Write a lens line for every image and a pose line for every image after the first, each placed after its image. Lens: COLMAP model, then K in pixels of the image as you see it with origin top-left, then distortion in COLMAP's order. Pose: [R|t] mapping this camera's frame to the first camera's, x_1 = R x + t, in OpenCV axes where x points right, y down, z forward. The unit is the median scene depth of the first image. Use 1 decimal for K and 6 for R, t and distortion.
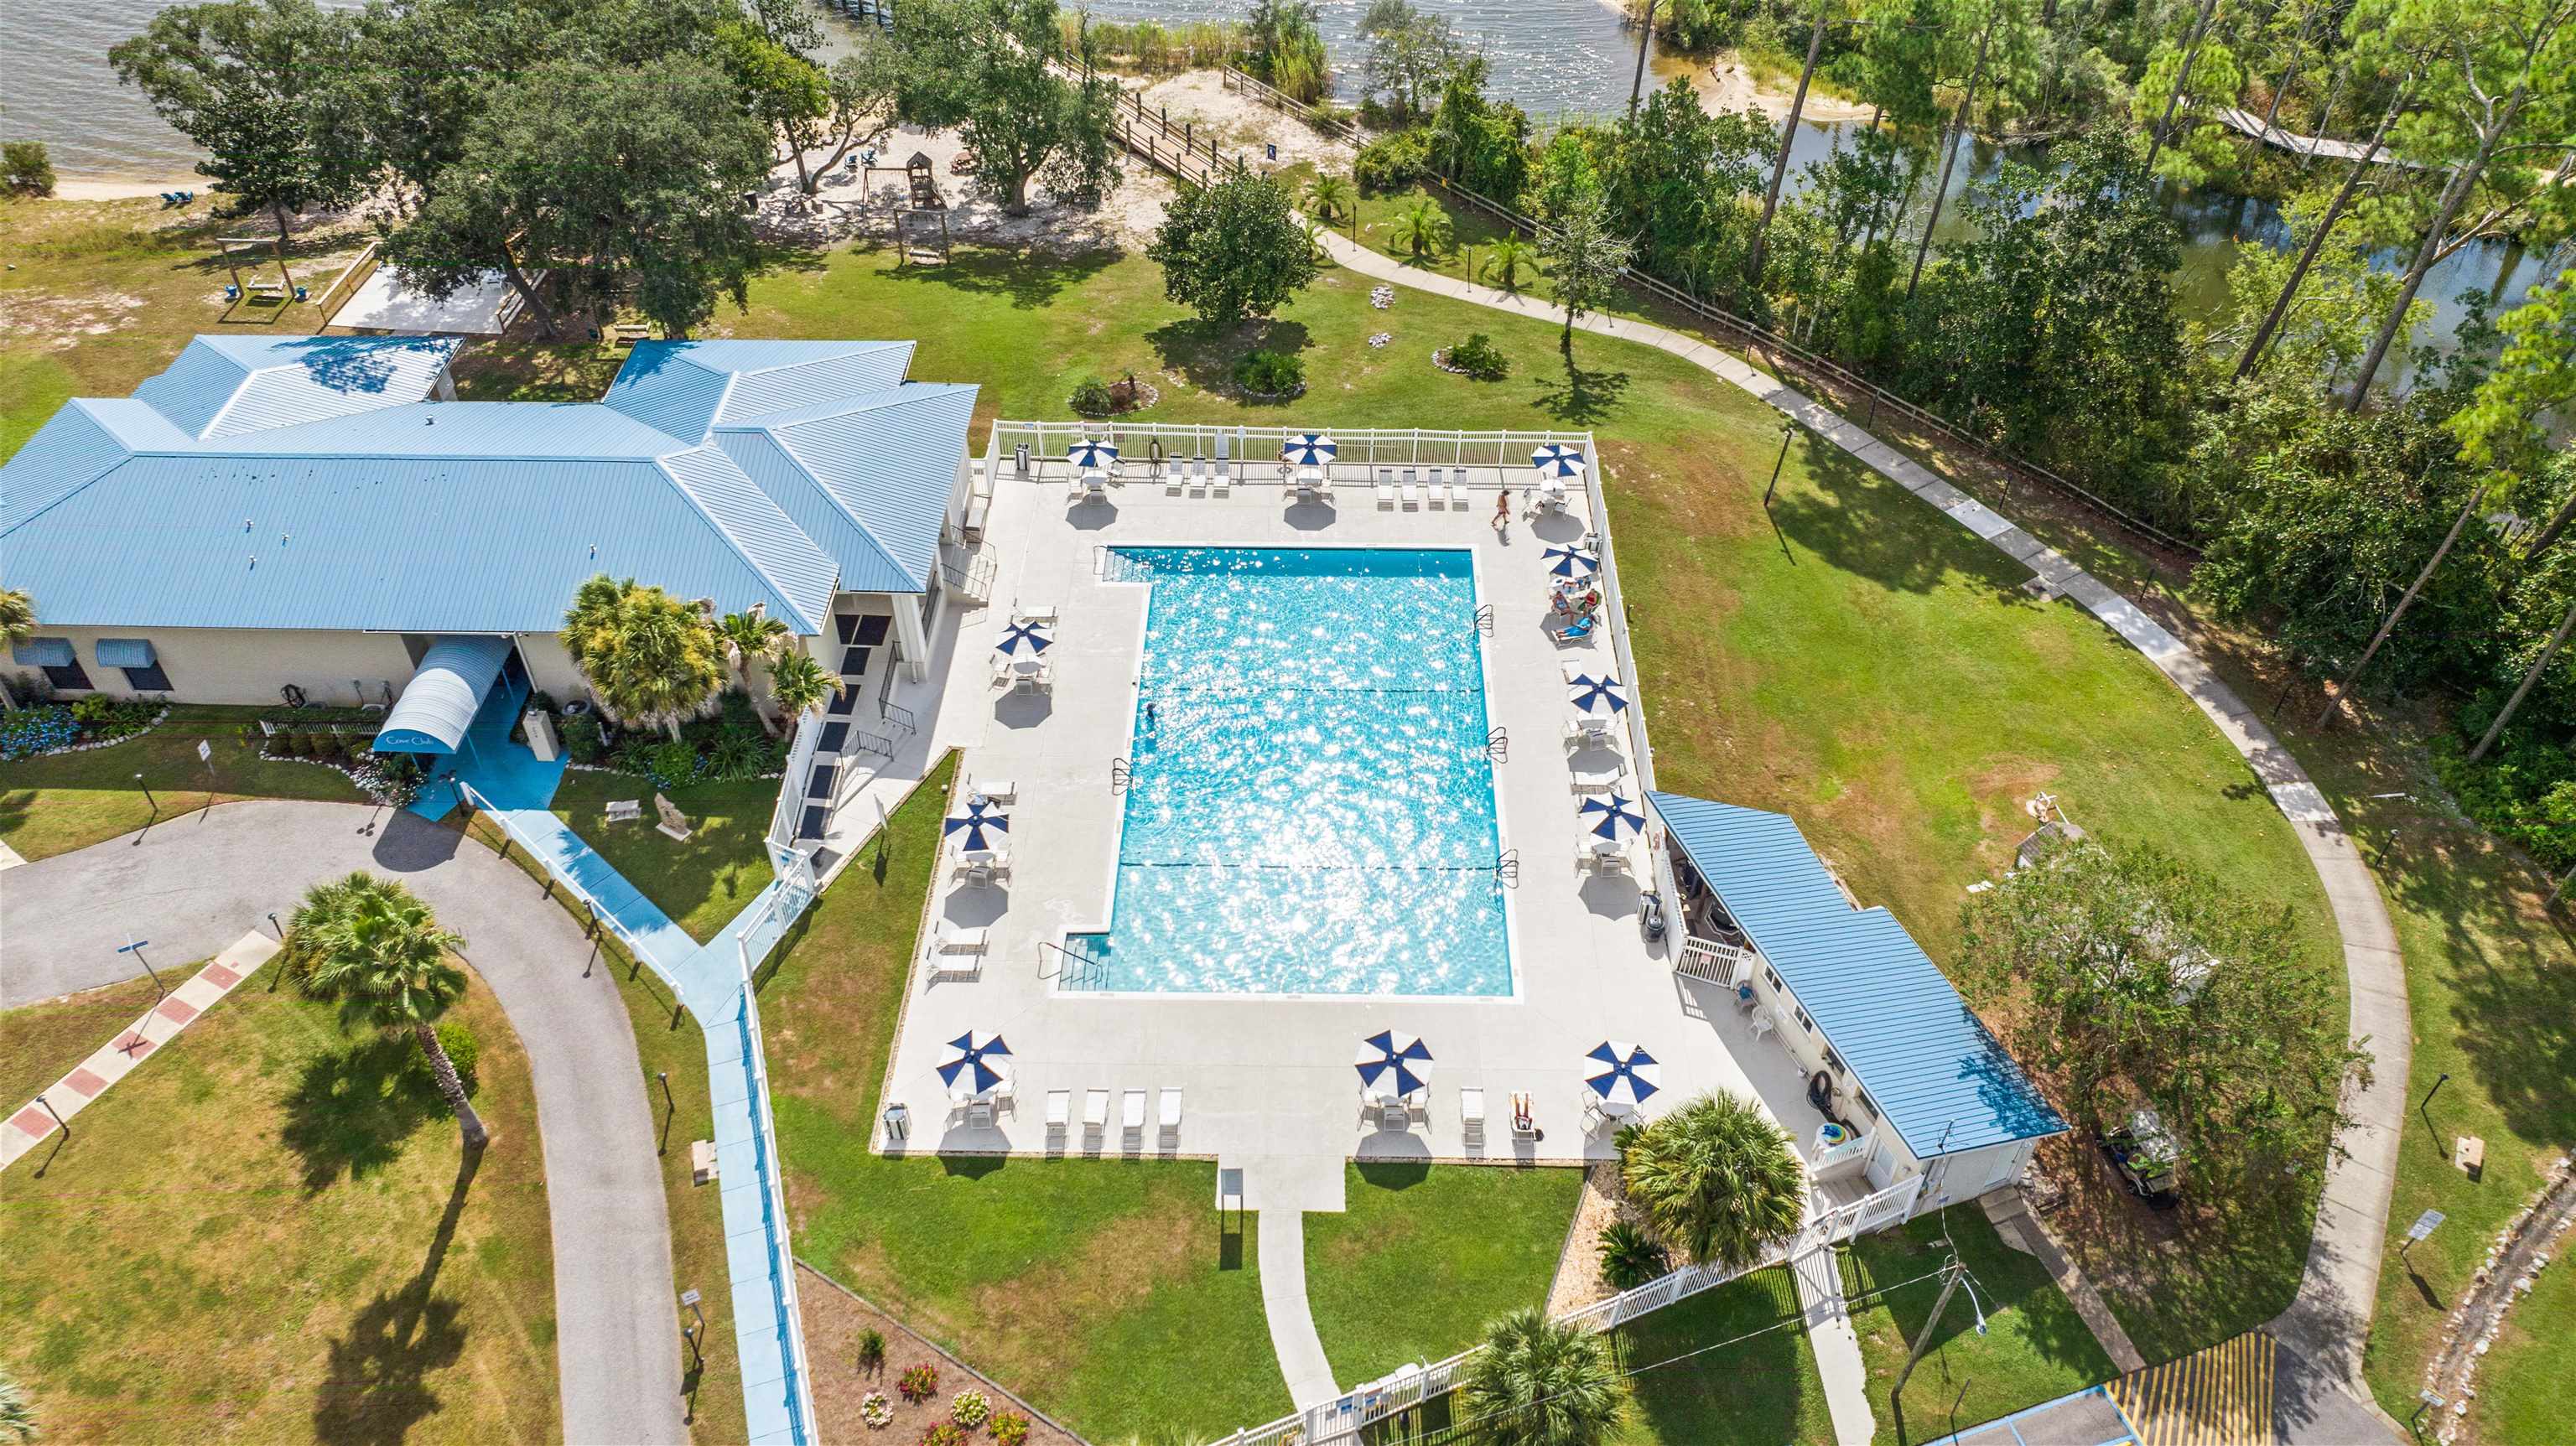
lens RADIAL K [[1804.3, 0, 1277.5], [0, 1804.3, 710.1], [0, 0, 1]] dist [-0.005699, -0.003432]
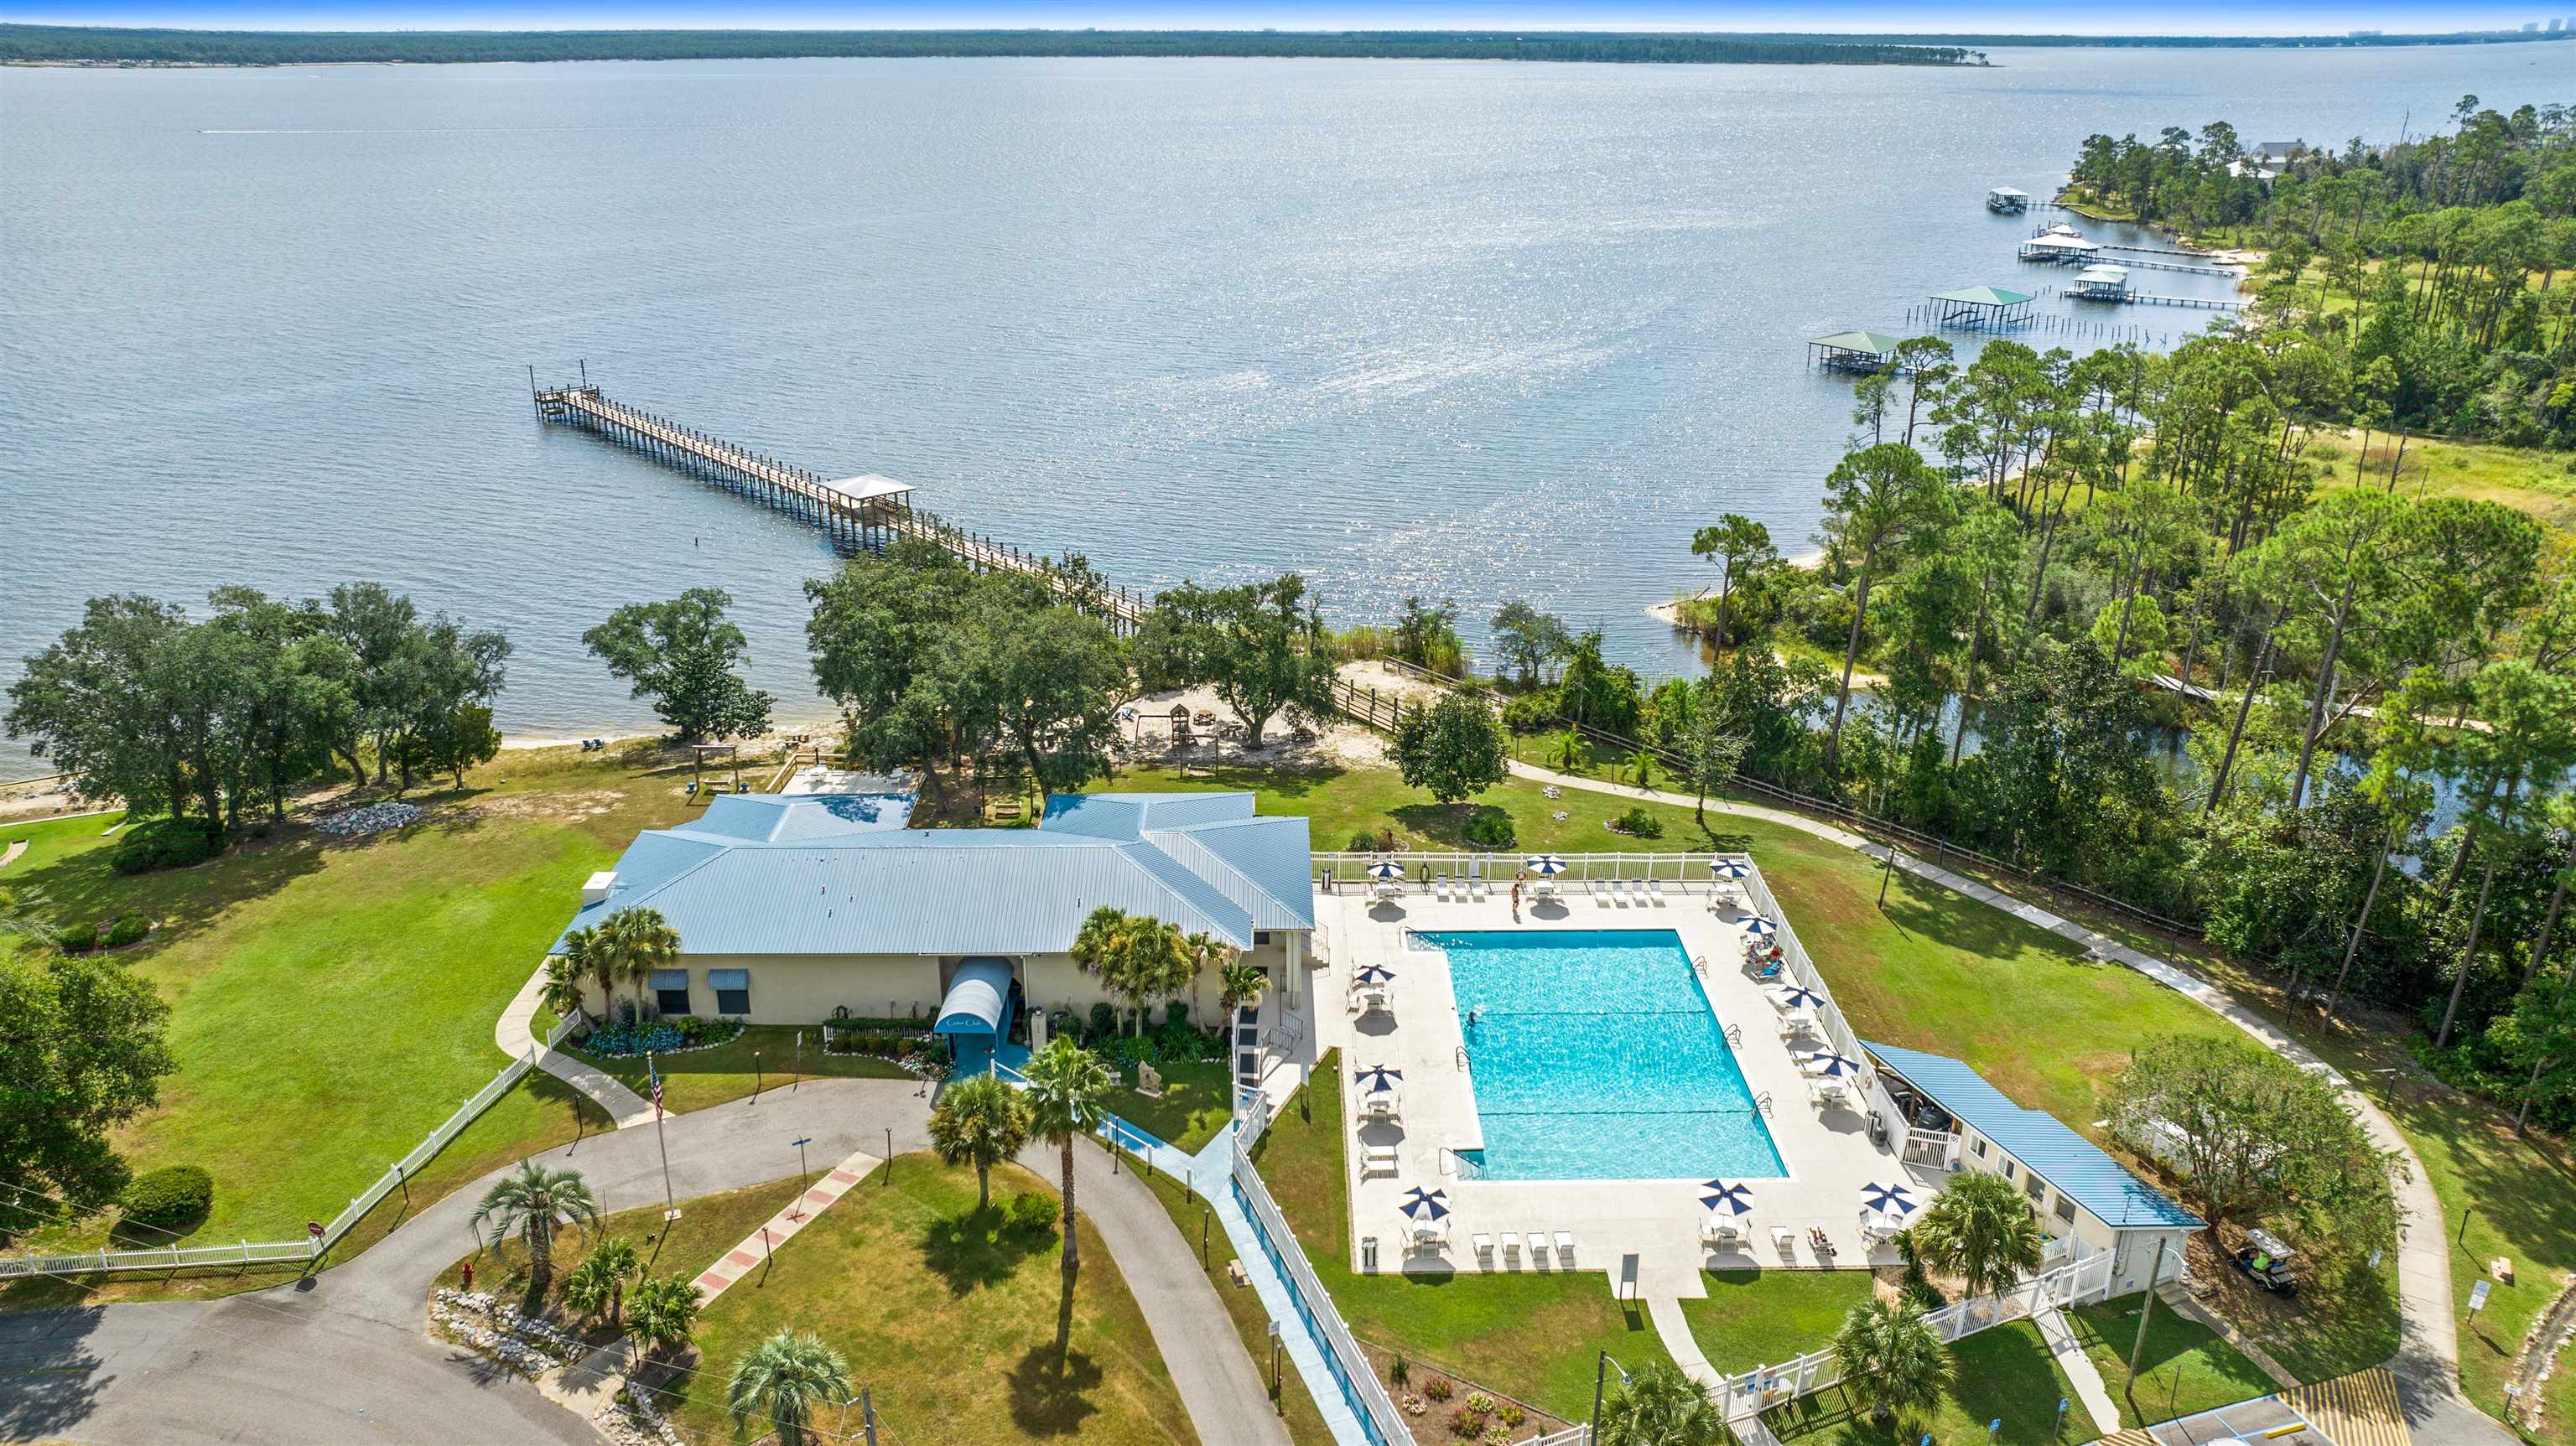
lens RADIAL K [[1816.7, 0, 1284.0], [0, 1816.7, 723.7], [0, 0, 1]] dist [-0.036166, 0.048905]
pose [[0.999412, -0.010720, 0.032562, -0.259898], [0.021847, 0.931142, -0.364003, 0.290766], [-0.026417, 0.364500, 0.930829, -0.349374]]
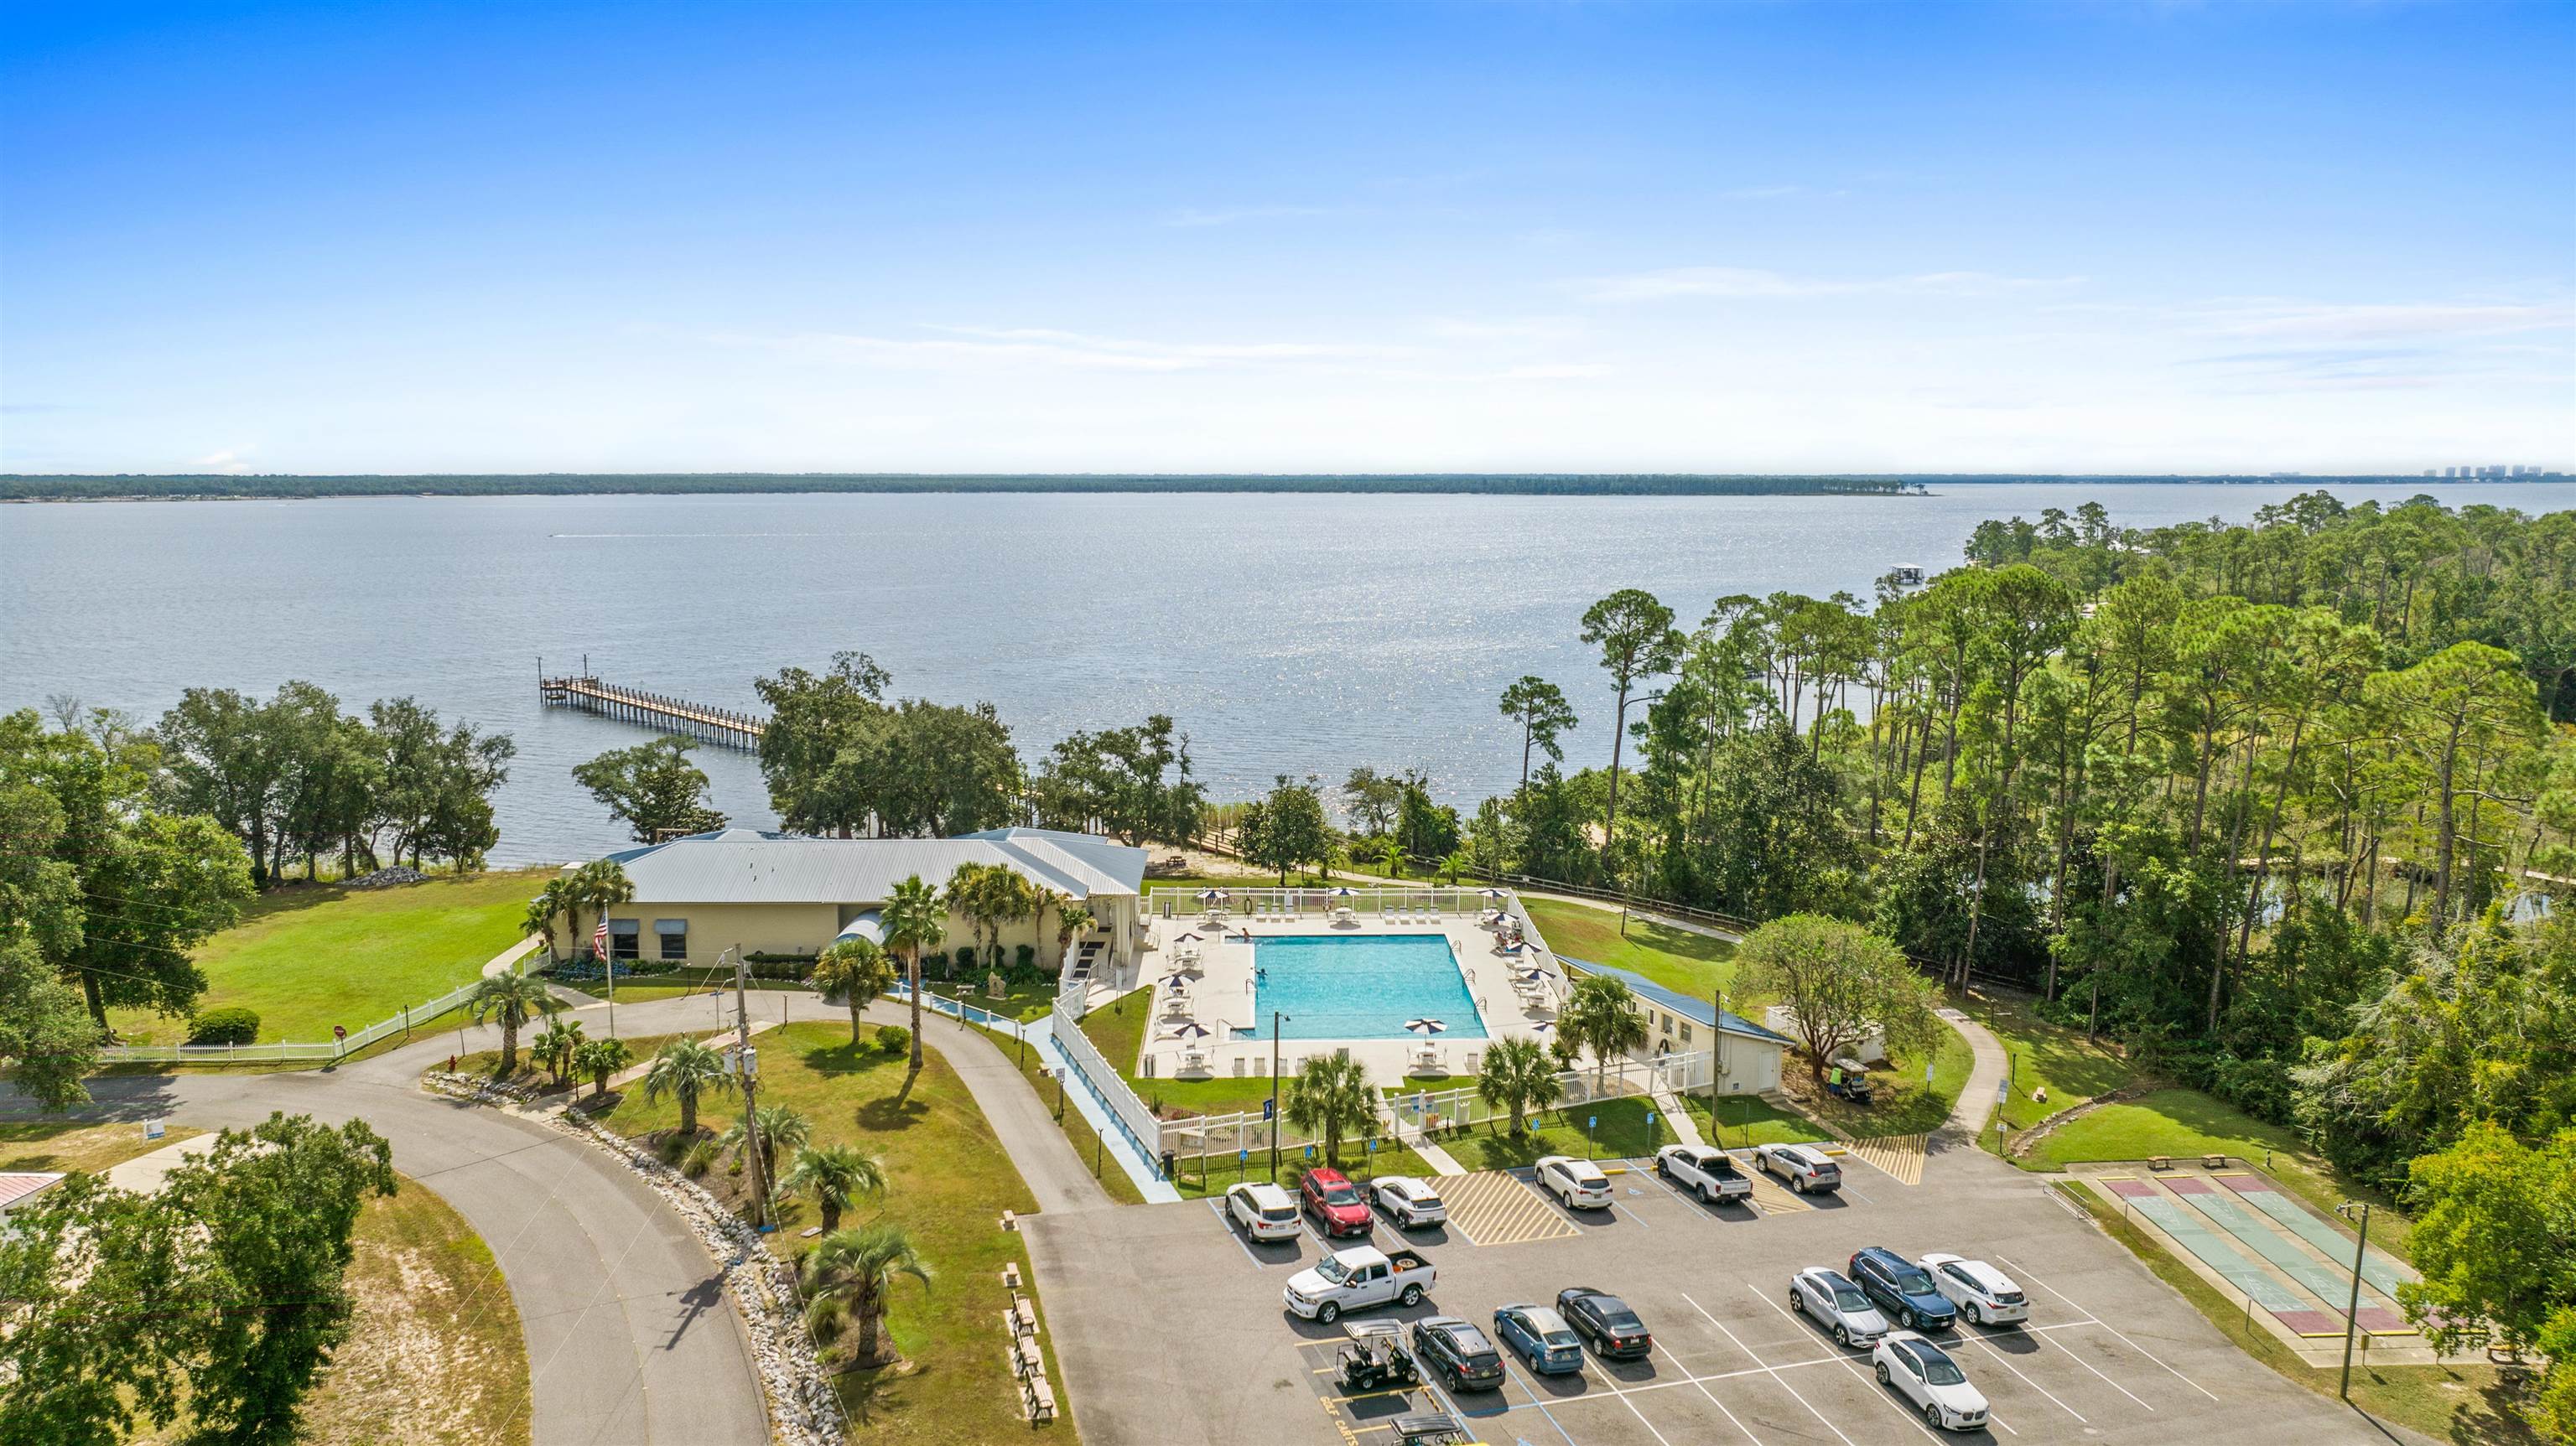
lens RADIAL K [[1820.0, 0, 1271.3], [0, 1820.0, 713.0], [0, 0, 1]] dist [-0.005961, -0.001928]
pose [[0.999396, -0.004345, 0.034467, -0.124004], [0.023290, 0.819955, -0.571954, 0.798058], [-0.025776, 0.572412, 0.819561, -0.549803]]
